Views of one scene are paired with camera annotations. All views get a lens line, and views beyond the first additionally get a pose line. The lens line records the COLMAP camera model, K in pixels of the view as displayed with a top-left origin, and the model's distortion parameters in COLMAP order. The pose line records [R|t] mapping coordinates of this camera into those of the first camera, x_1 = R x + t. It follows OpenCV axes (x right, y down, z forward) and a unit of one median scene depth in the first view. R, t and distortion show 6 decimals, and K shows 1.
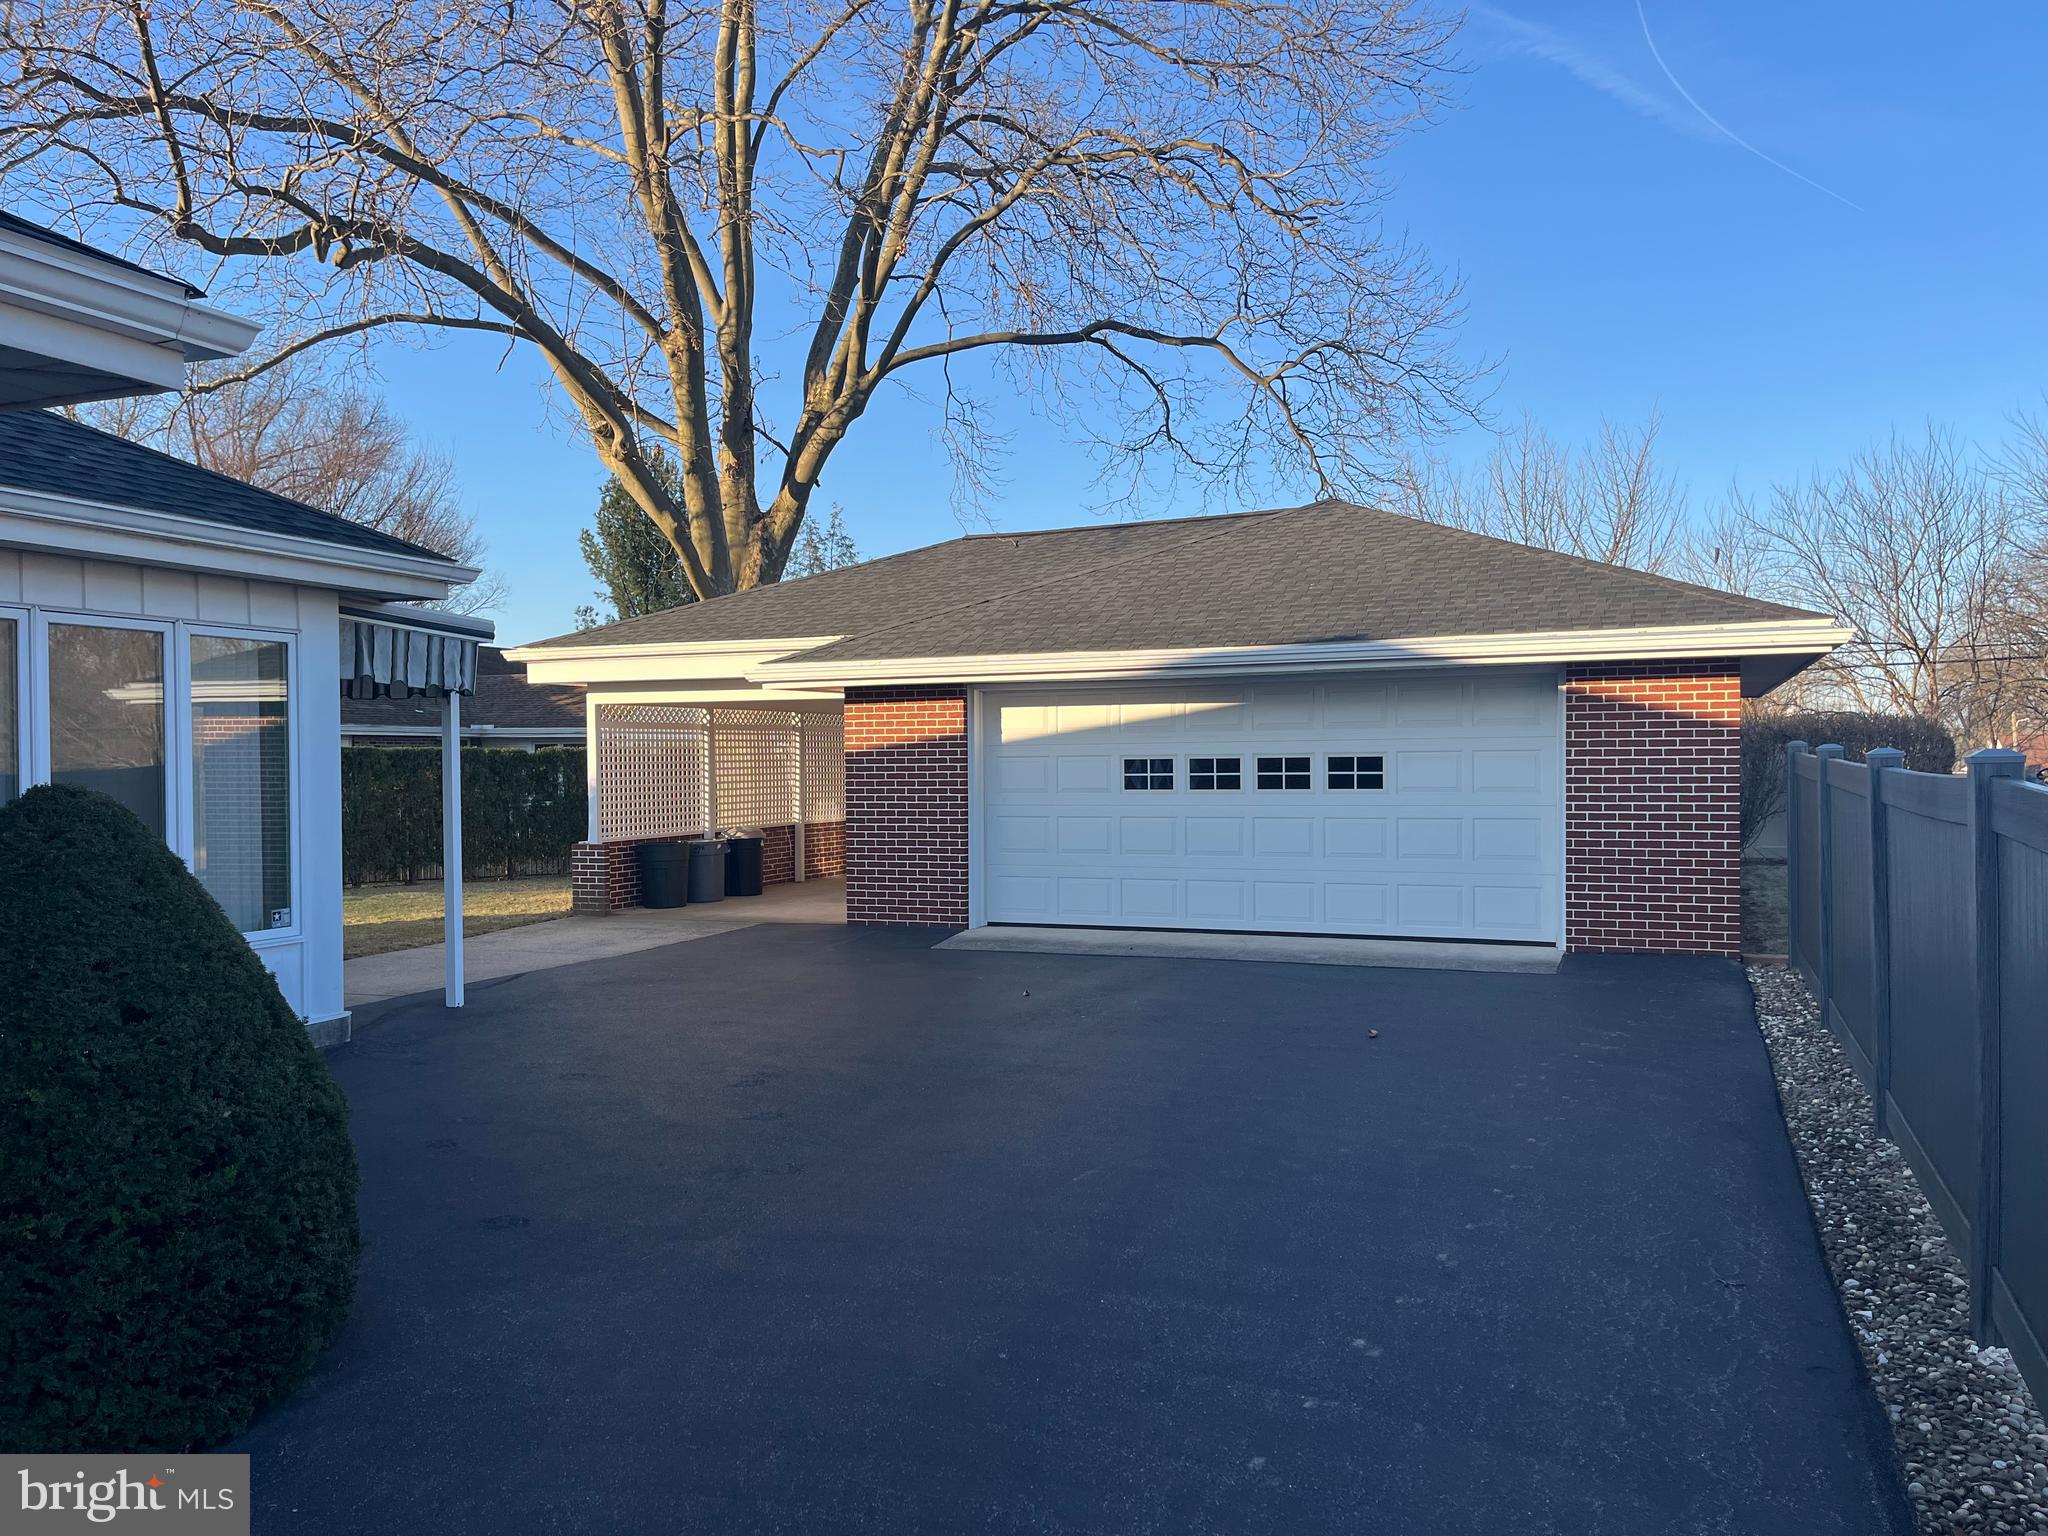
lens RADIAL K [[1532.3, 0, 1024.0], [0, 1532.3, 768.0], [0, 0, 1]] dist [0.031826, -0.001093]
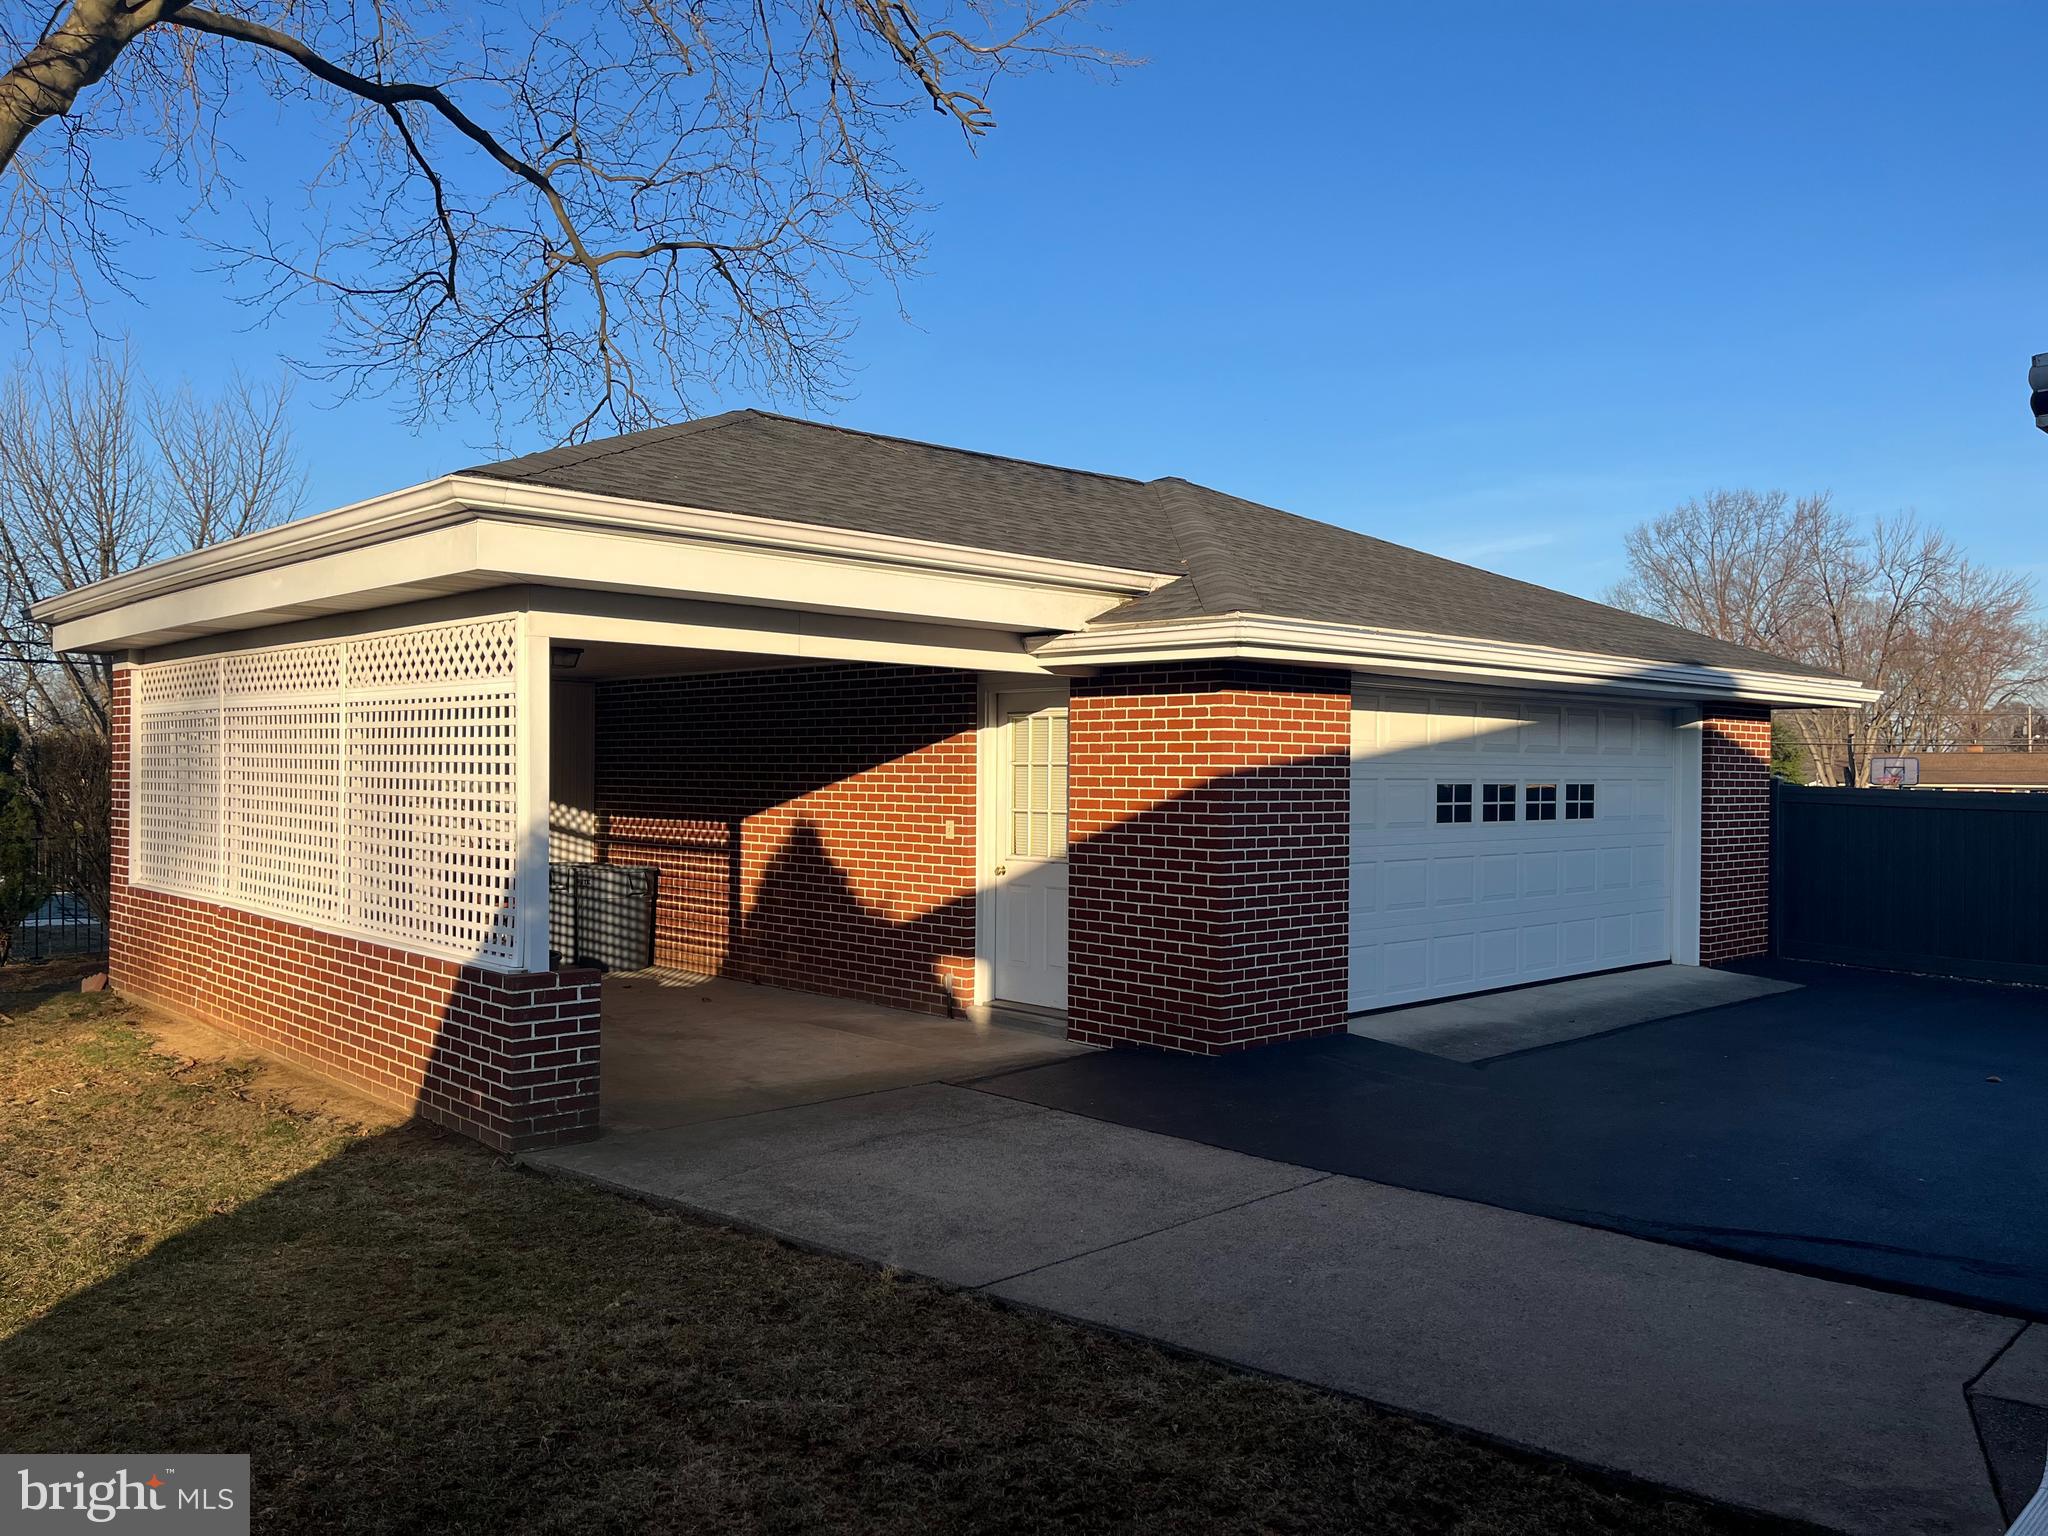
lens RADIAL K [[1532.3, 0, 1024.0], [0, 1532.3, 768.0], [0, 0, 1]] dist [0.031826, -0.001093]
pose [[0.413981, 0.016911, 0.910129, -0.744739], [-0.009816, 0.999852, -0.014114, -0.000894], [-0.910233, -0.003091, 0.414085, 0.867707]]
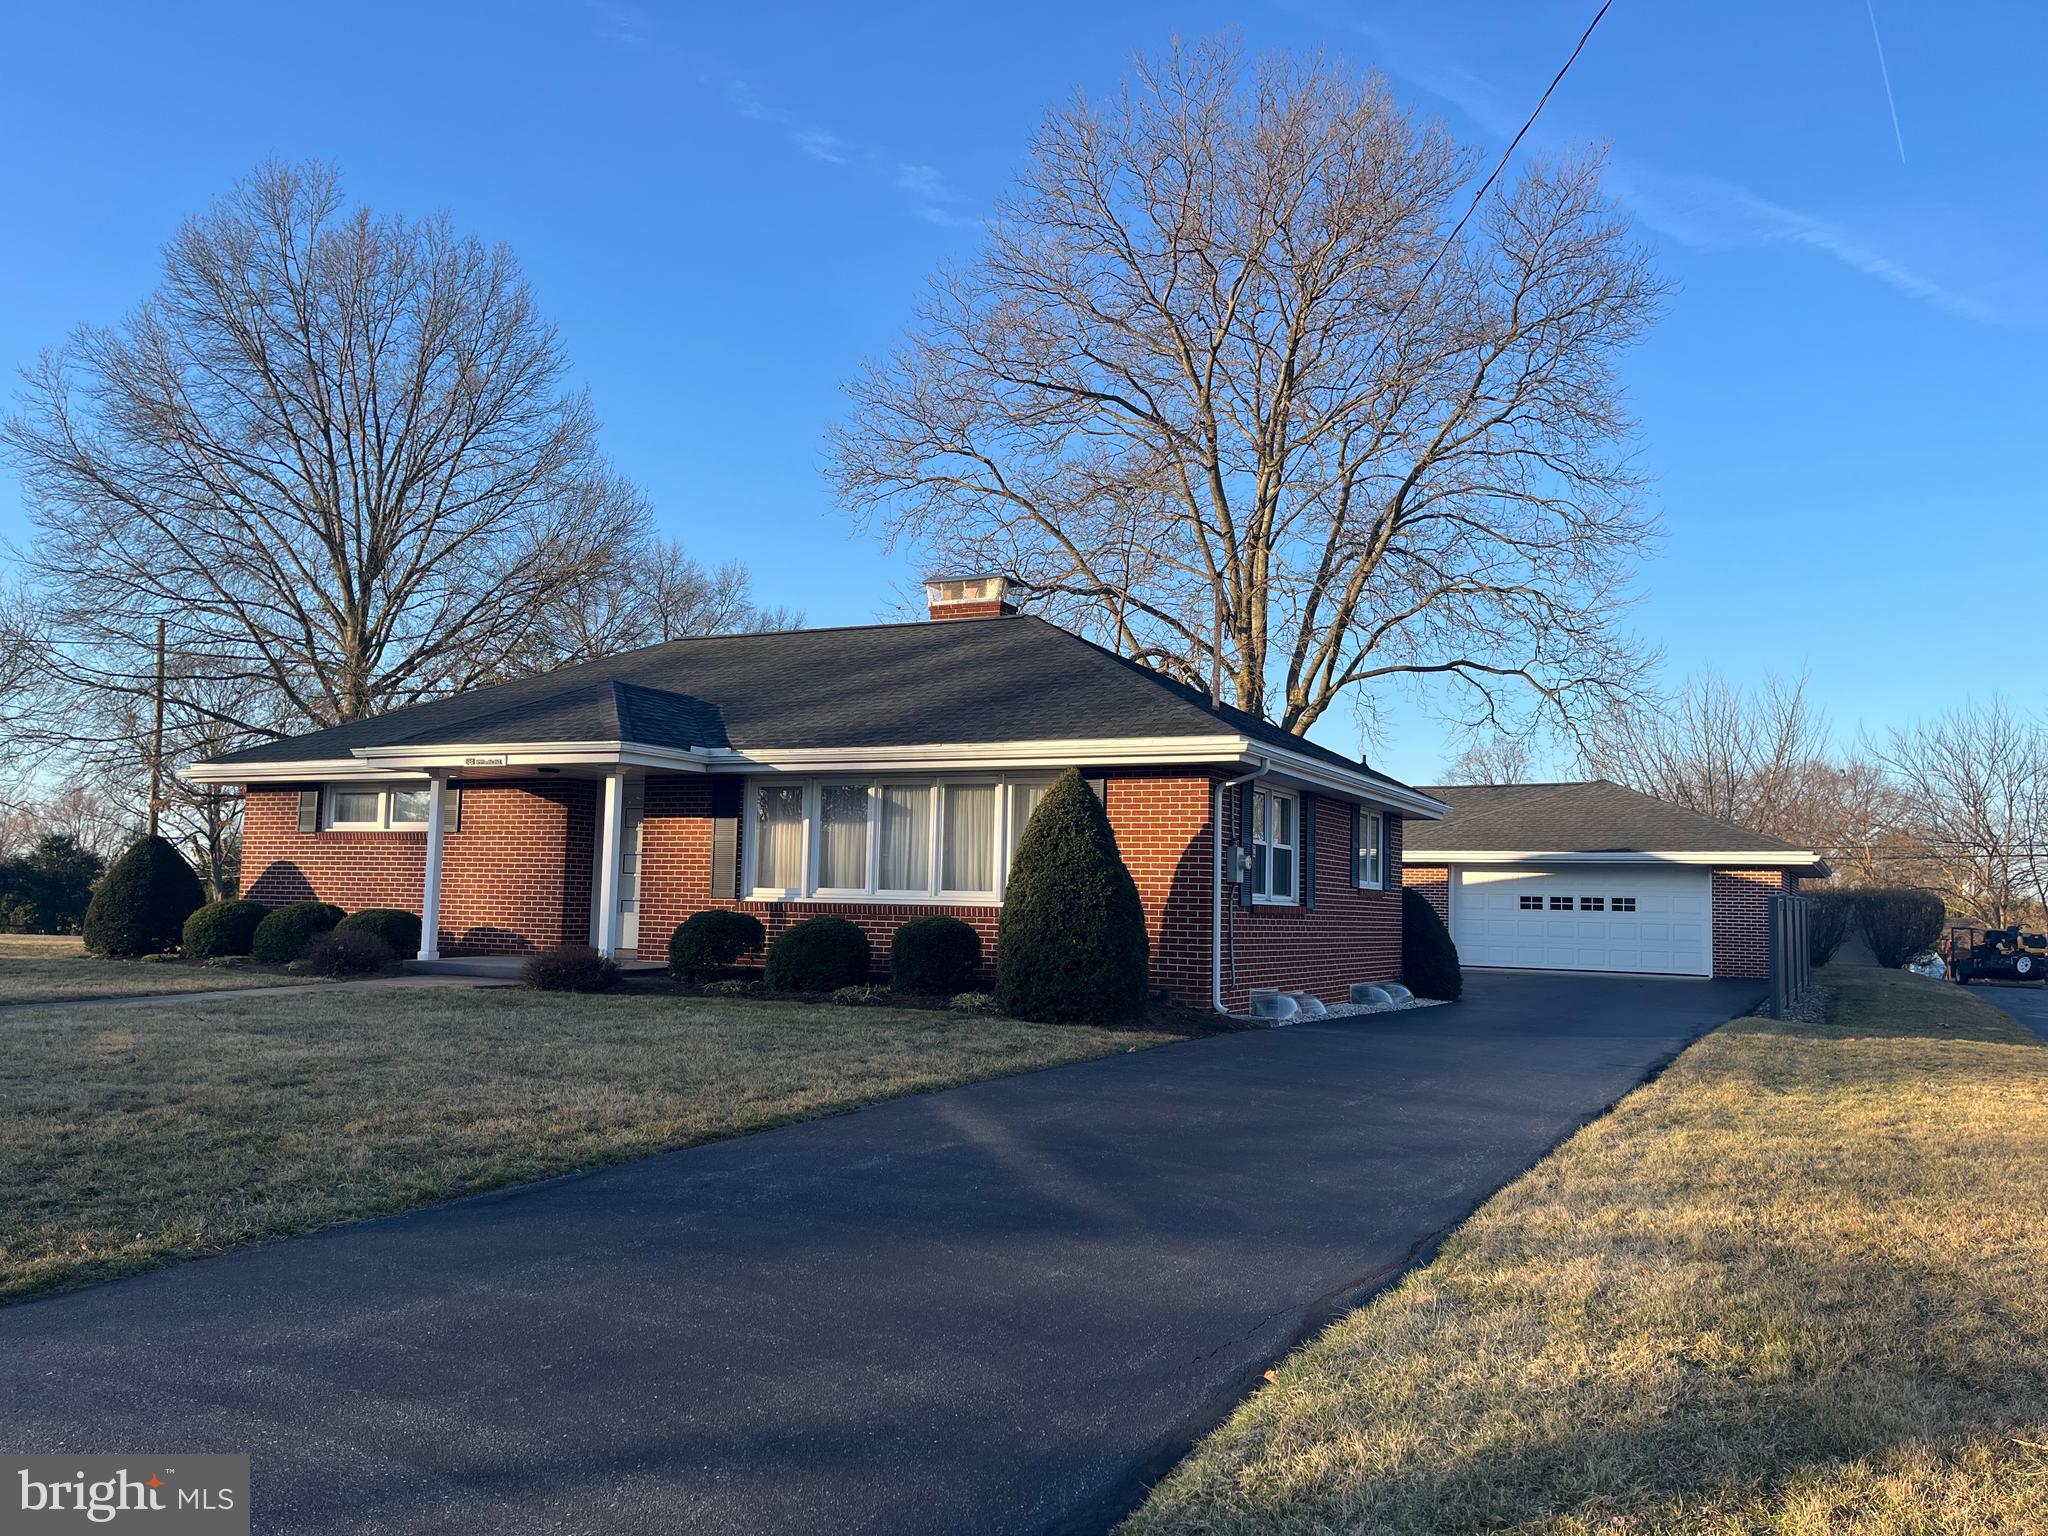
lens RADIAL K [[1532.3, 0, 1024.0], [0, 1532.3, 768.0], [0, 0, 1]] dist [0.031826, -0.001093]
pose [[0.993581, 0.024252, -0.110492, -0.442398], [-0.034778, 0.994931, -0.094359, 0.048490], [0.107643, 0.097596, 0.989388, -1.468945]]
